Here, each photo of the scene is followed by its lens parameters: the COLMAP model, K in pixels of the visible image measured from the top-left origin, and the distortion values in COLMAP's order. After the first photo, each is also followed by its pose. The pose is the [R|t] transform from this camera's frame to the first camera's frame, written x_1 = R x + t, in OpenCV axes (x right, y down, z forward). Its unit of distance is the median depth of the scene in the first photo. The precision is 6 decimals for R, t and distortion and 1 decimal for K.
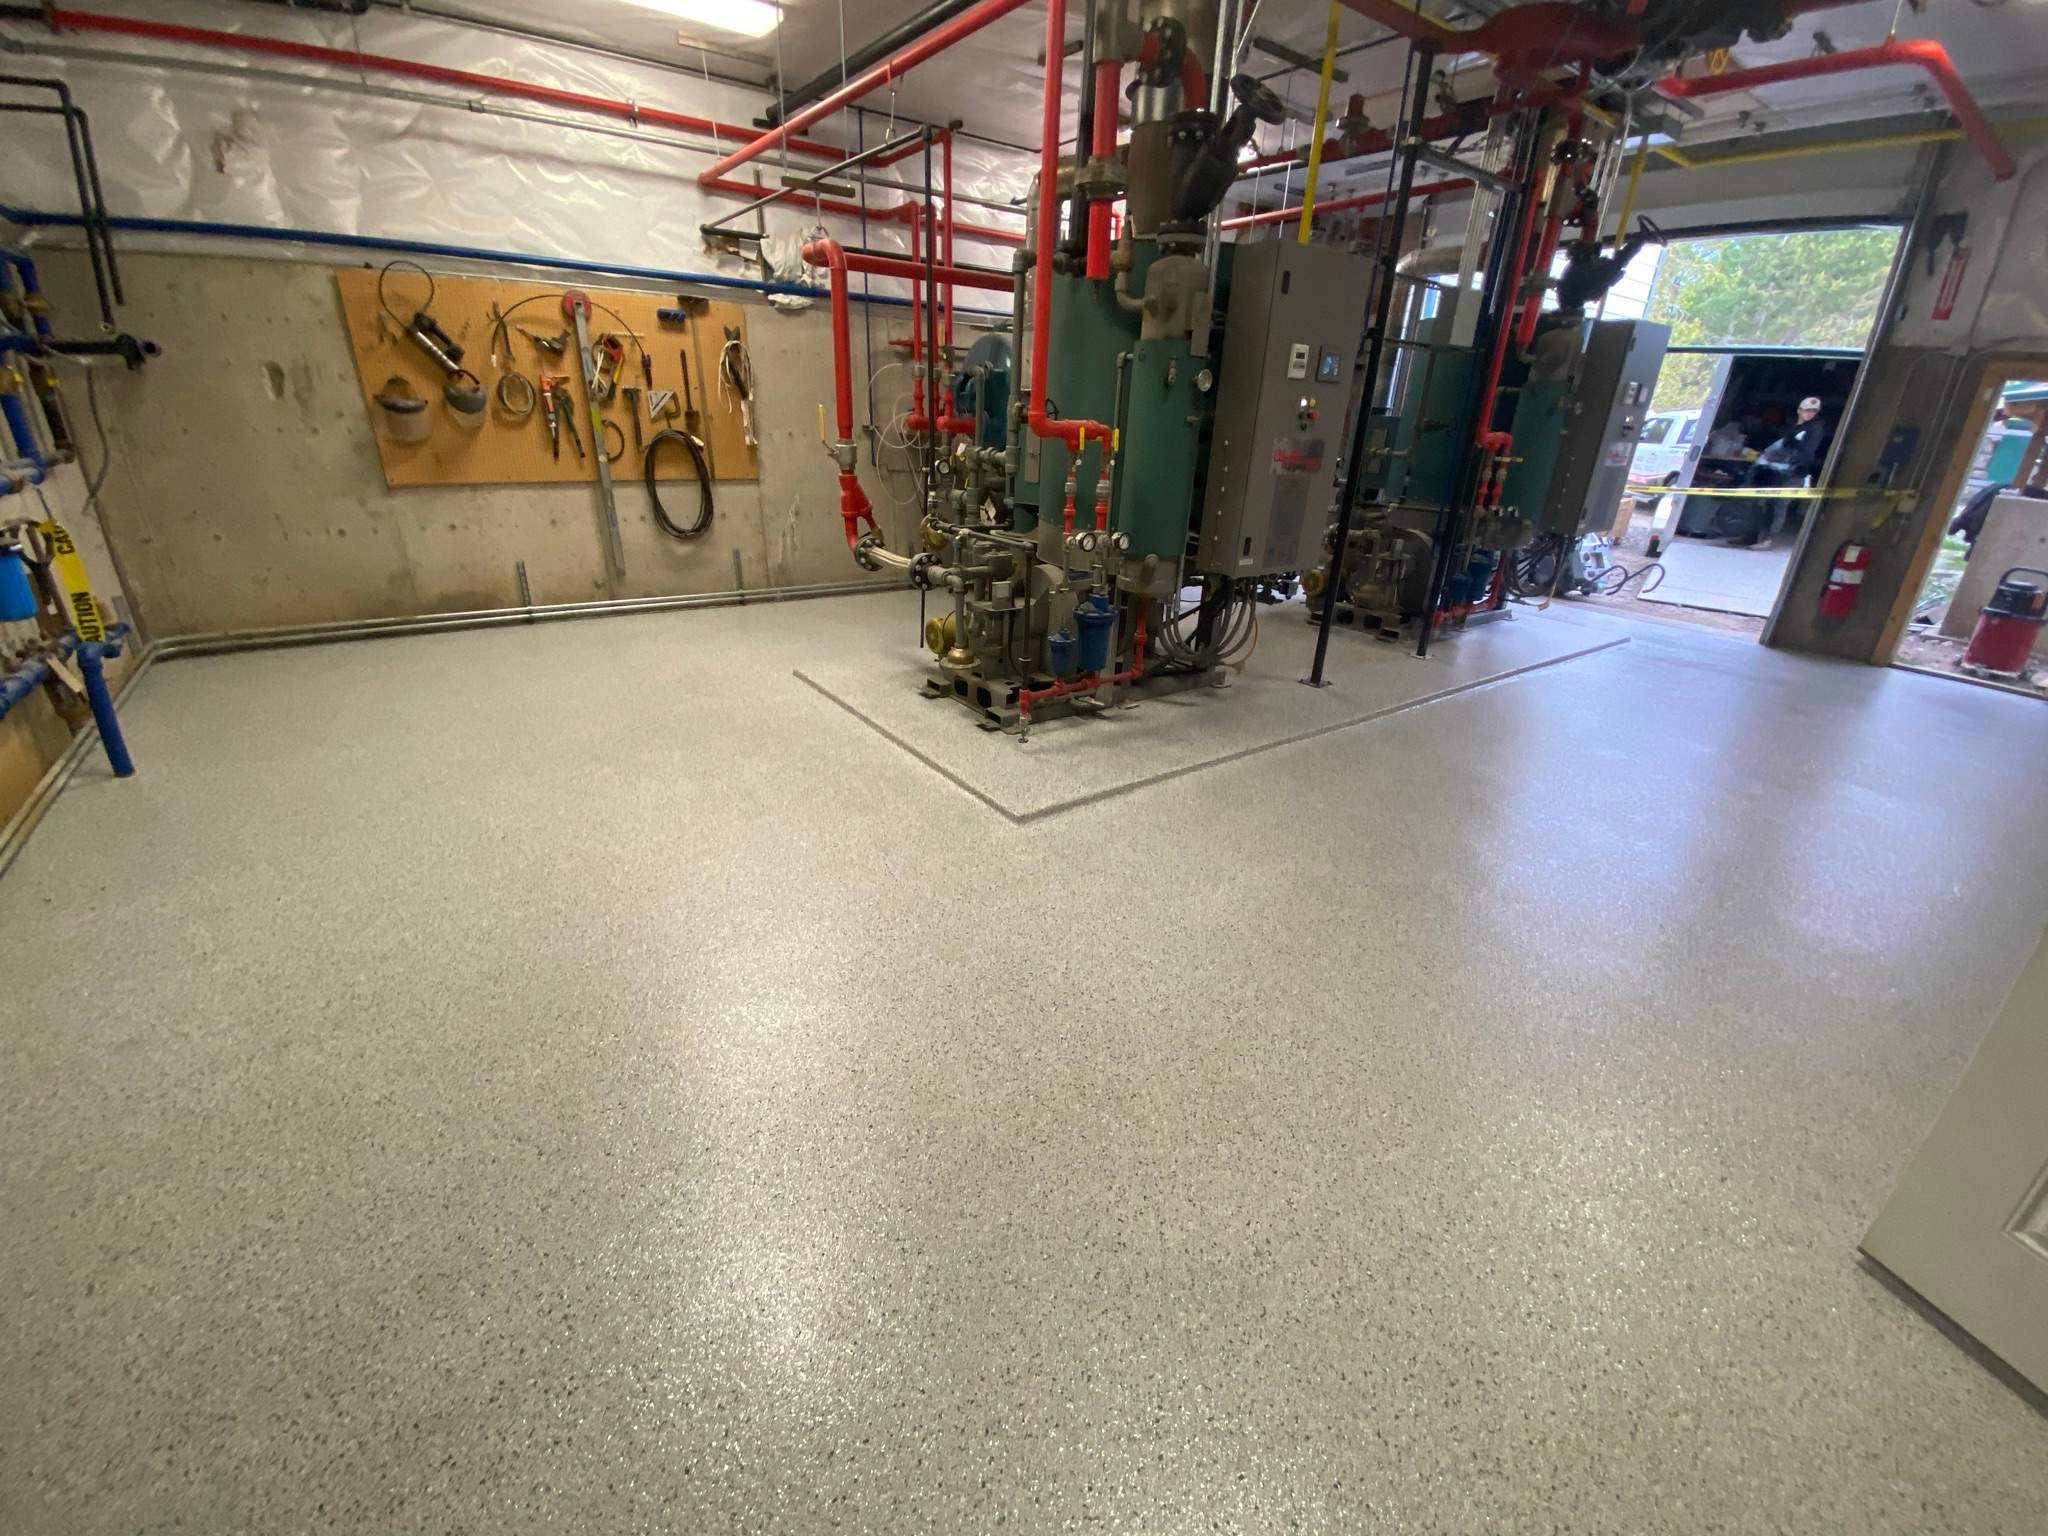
lens RADIAL K [[827.6, 0, 1024.0], [0, 827.6, 768.0], [0, 0, 1]] dist [0.015343, -0.018492]
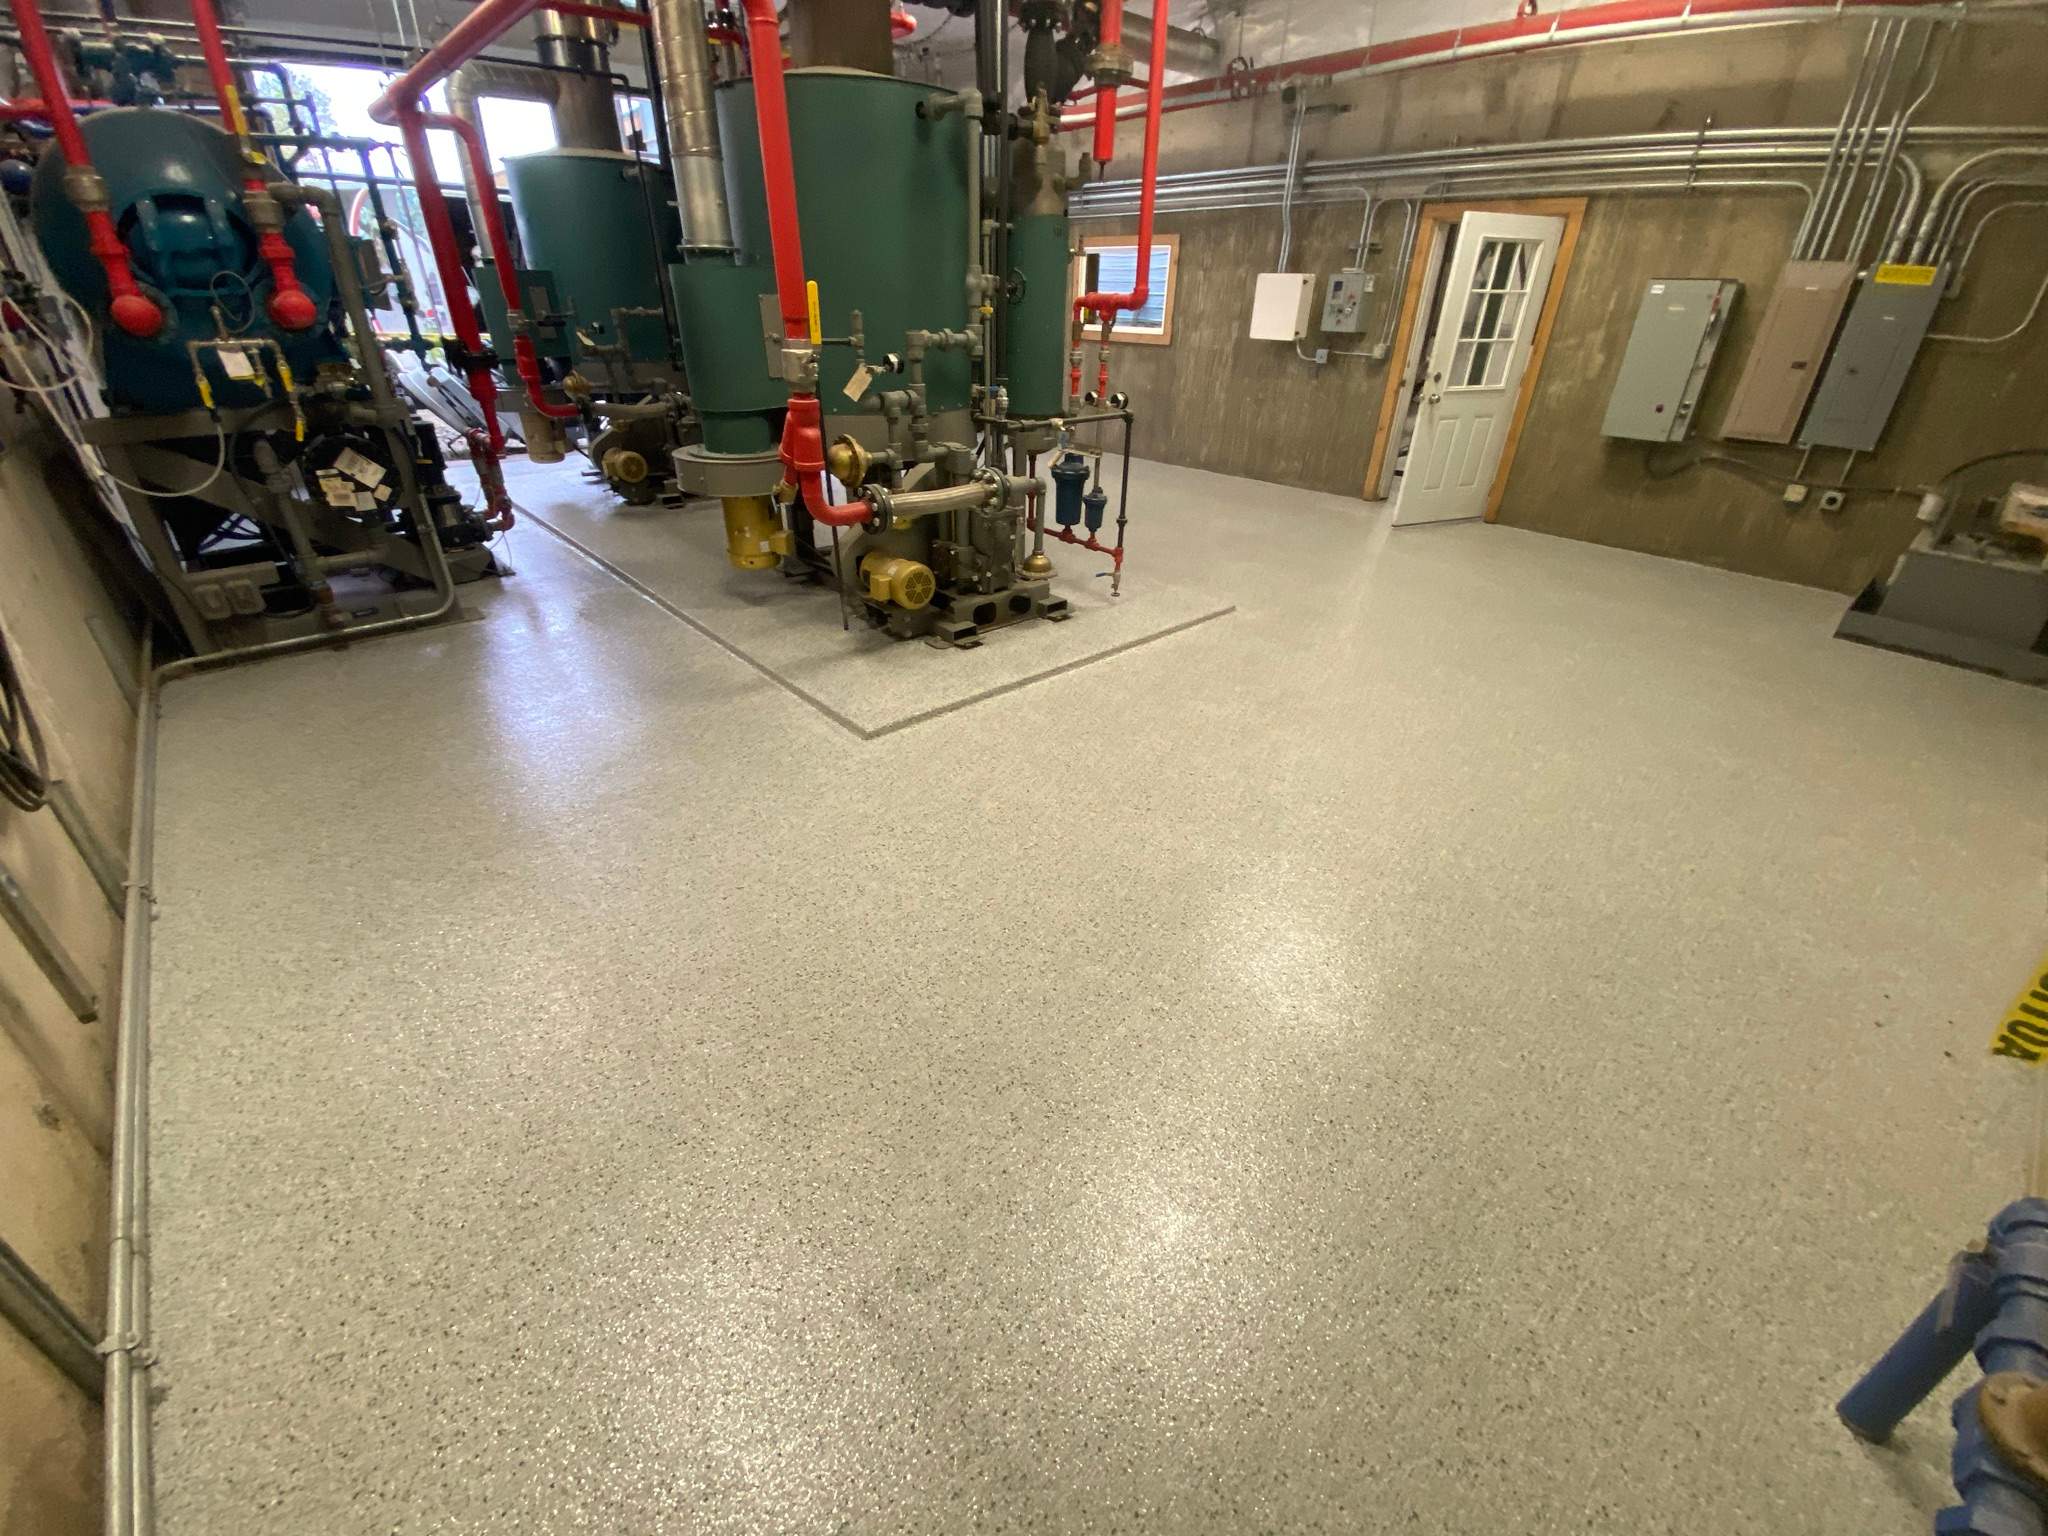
lens RADIAL K [[827.6, 0, 1024.0], [0, 827.6, 768.0], [0, 0, 1]] dist [0.015343, -0.018492]
pose [[-0.123822, -0.517218, 0.846849, -0.974722], [0.364633, 0.769995, 0.523593, -0.446829], [-0.922882, 0.373621, 0.093252, 0.986947]]
